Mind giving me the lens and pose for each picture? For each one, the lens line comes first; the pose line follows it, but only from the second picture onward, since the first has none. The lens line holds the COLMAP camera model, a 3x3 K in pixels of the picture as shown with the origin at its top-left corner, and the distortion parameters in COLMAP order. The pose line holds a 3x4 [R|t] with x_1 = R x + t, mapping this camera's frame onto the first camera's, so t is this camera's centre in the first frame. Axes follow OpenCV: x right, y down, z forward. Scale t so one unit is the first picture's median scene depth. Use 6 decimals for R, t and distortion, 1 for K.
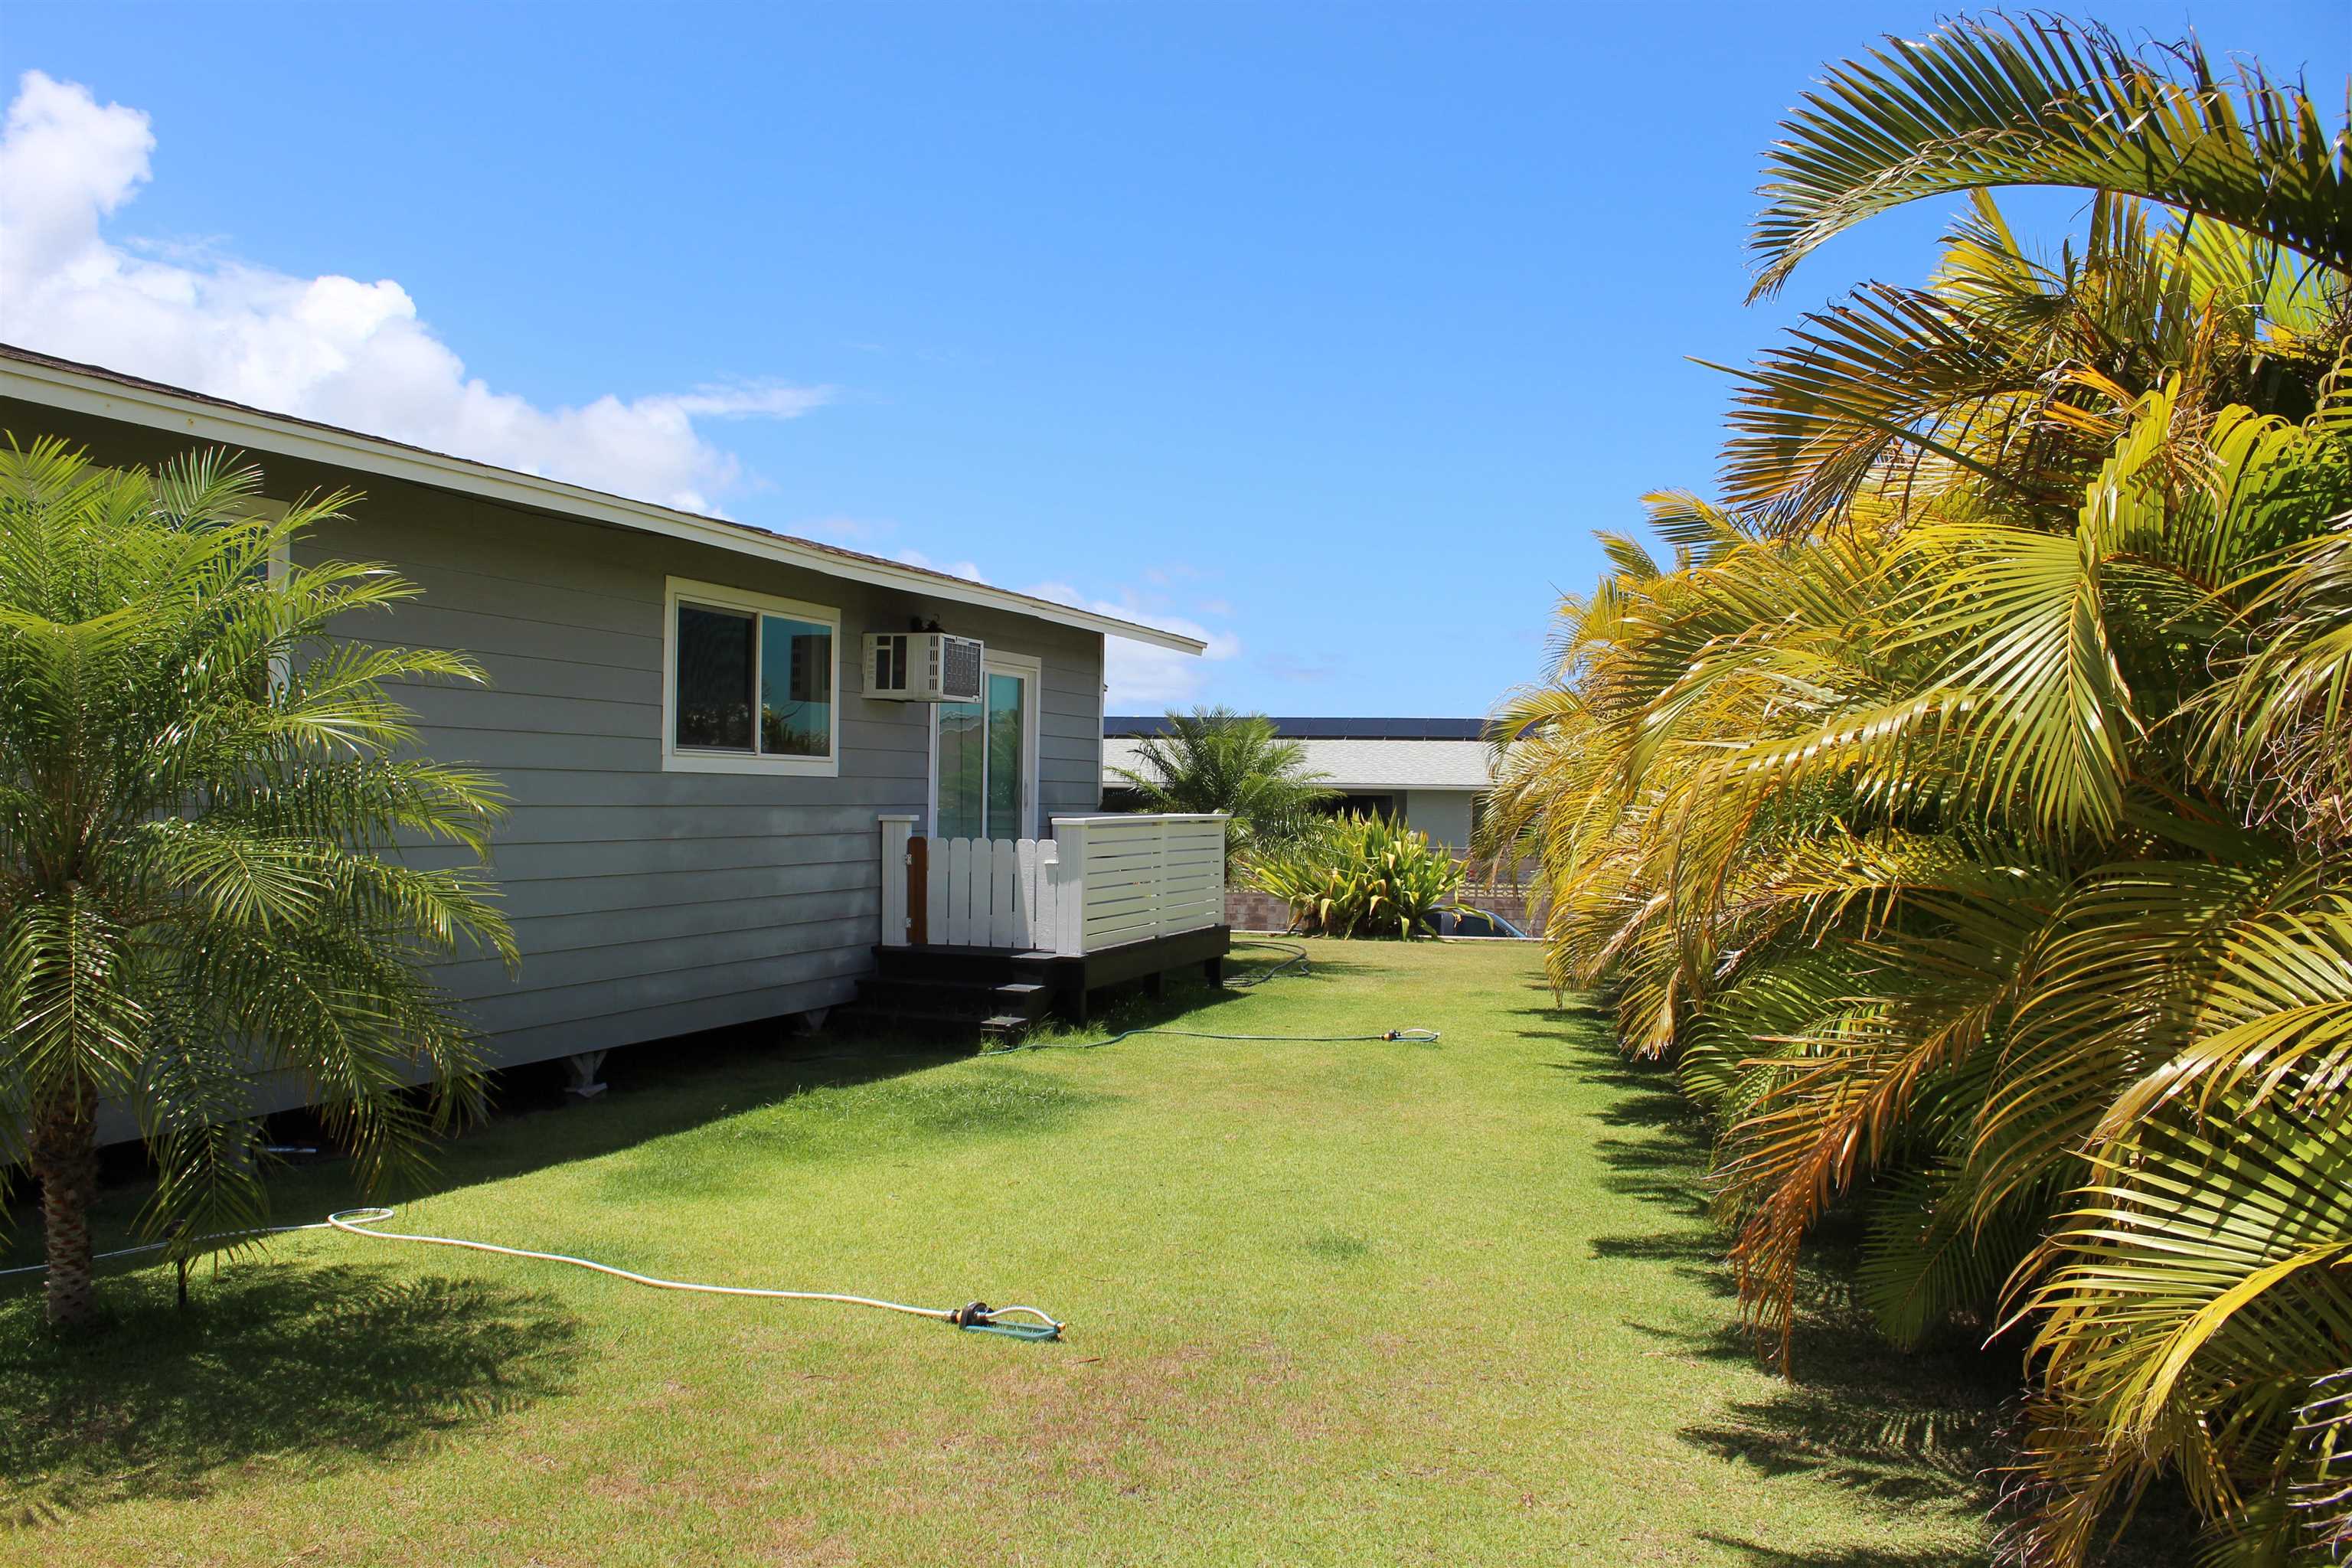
lens RADIAL K [[1973.1, 0, 1176.0], [0, 1973.1, 784.0], [0, 0, 1]] dist [-0.158824, 0.148041]
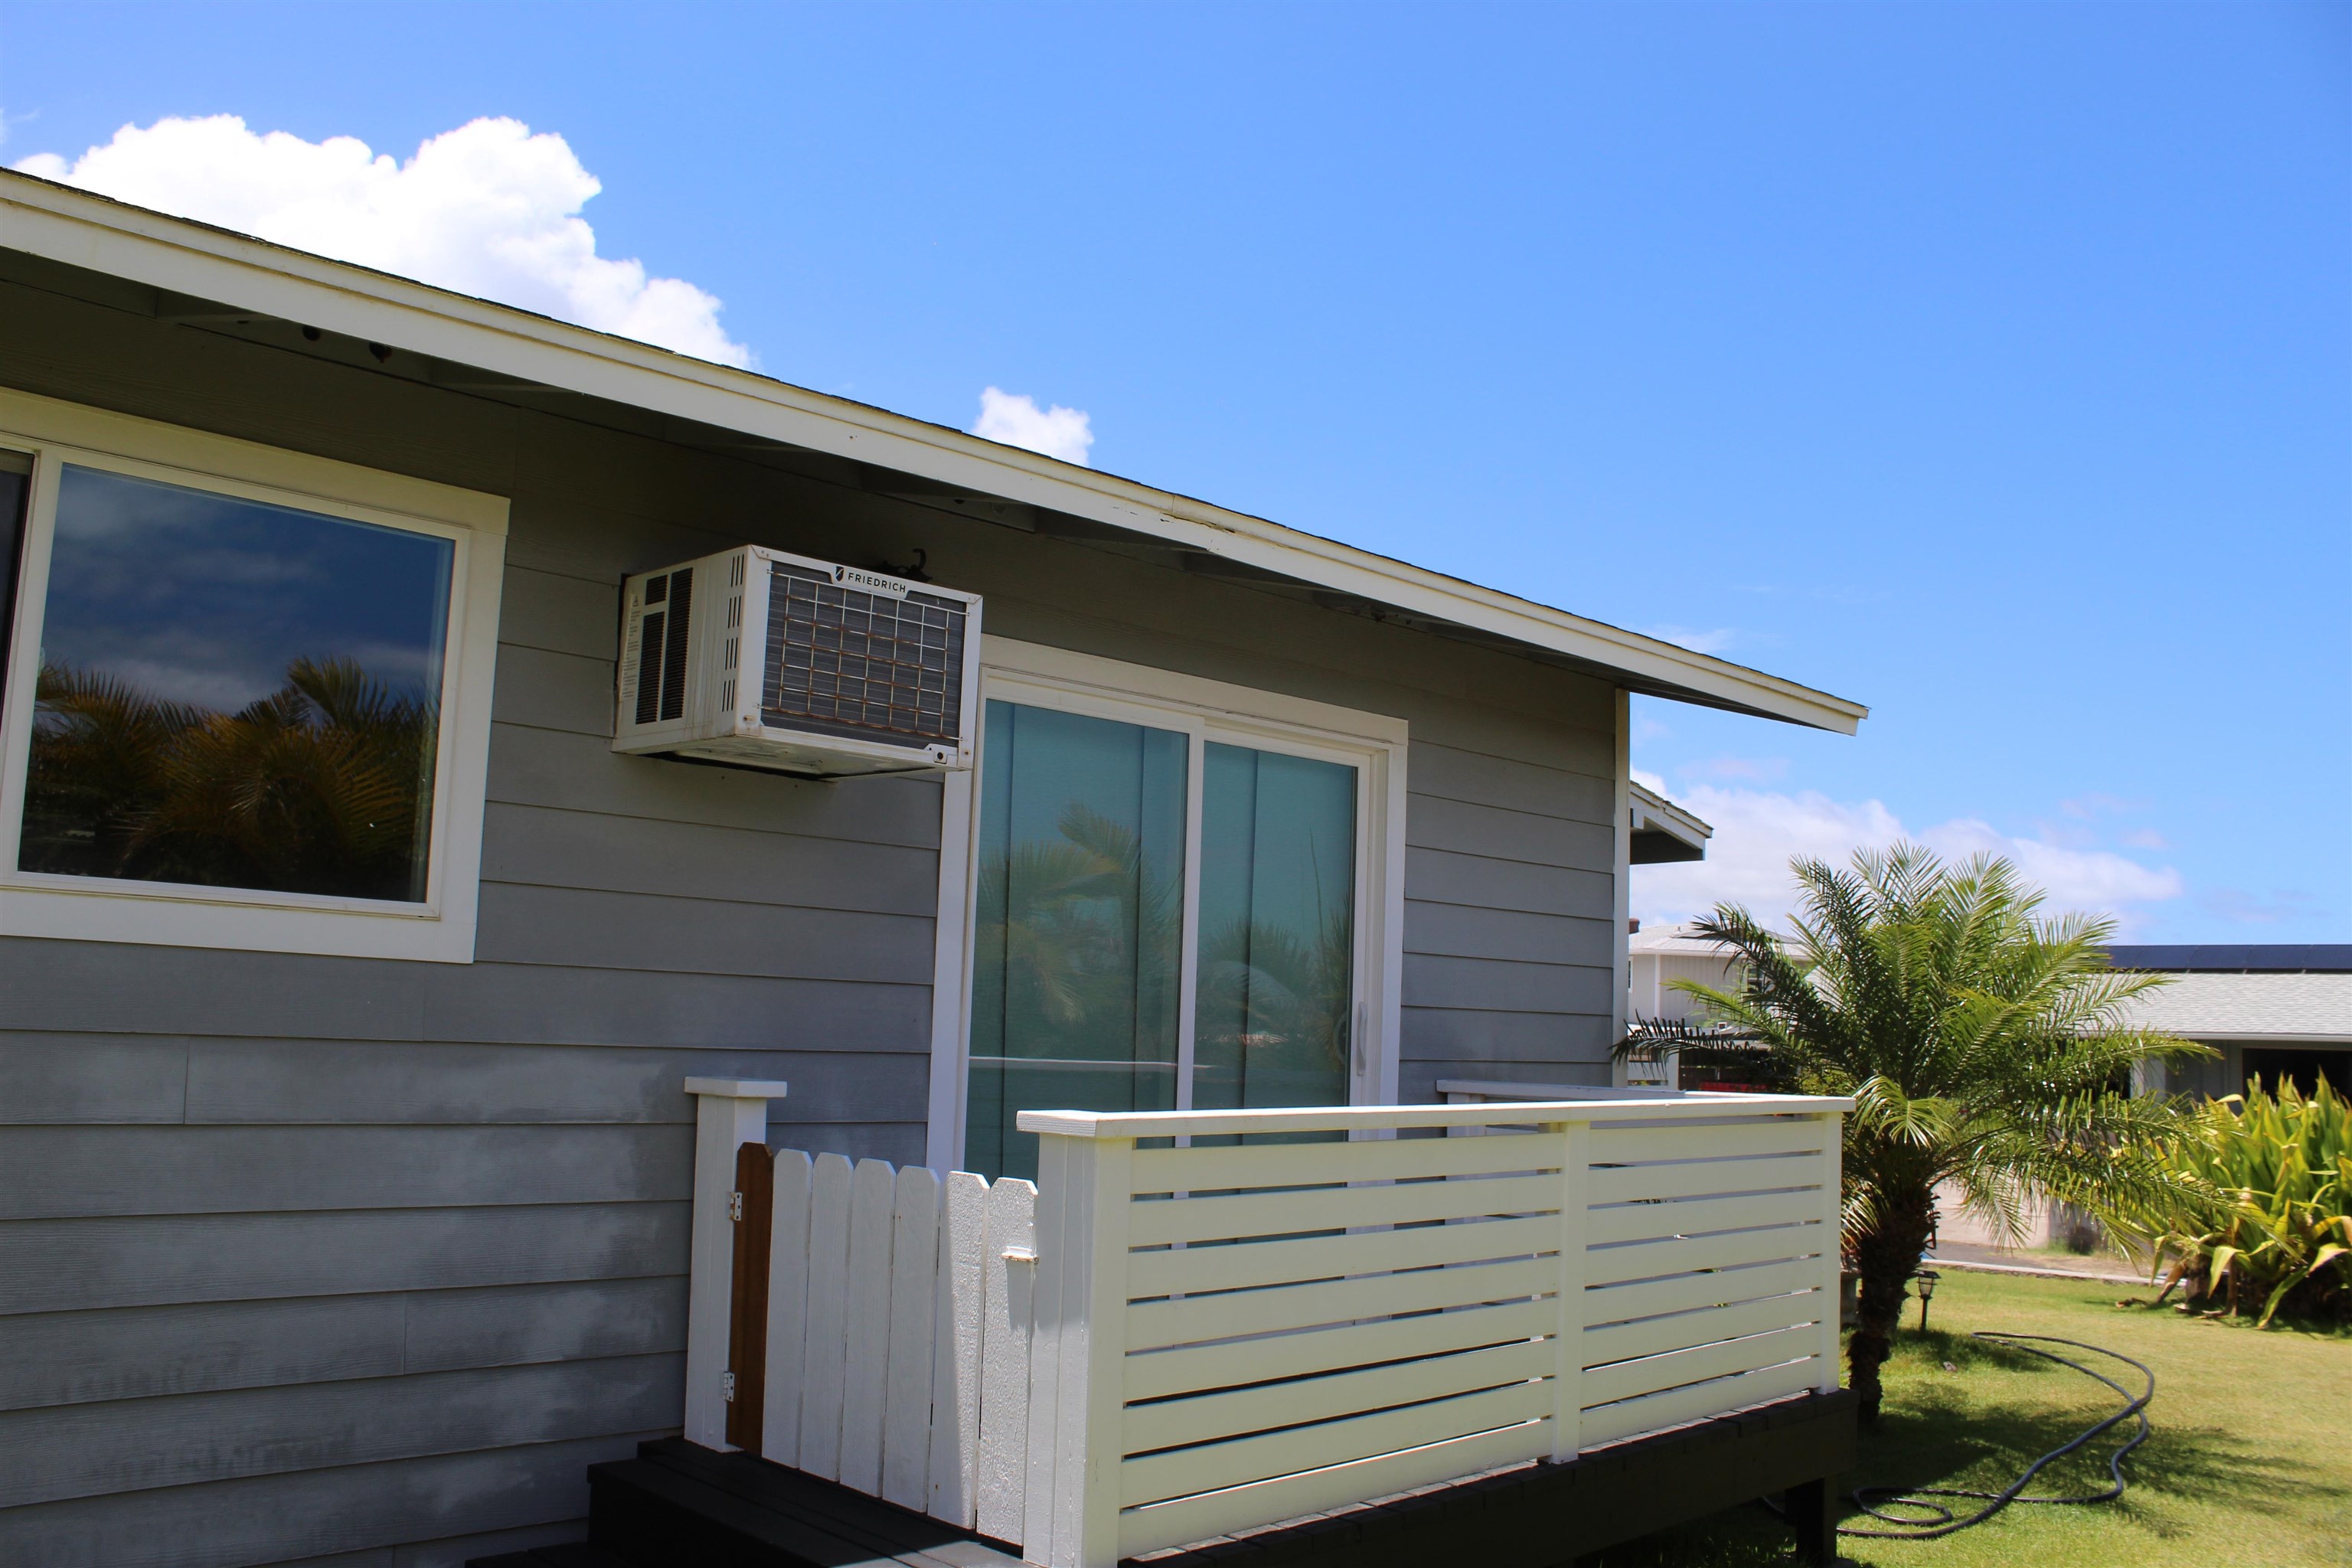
lens RADIAL K [[1930.1, 0, 1176.0], [0, 1930.1, 784.0], [0, 0, 1]] dist [-0.167239, 0.148330]
pose [[0.892154, -0.035883, -0.450303, 0.096304], [-0.021843, 0.992247, -0.122345, 0.003270], [0.451202, 0.118986, 0.884454, 0.764752]]
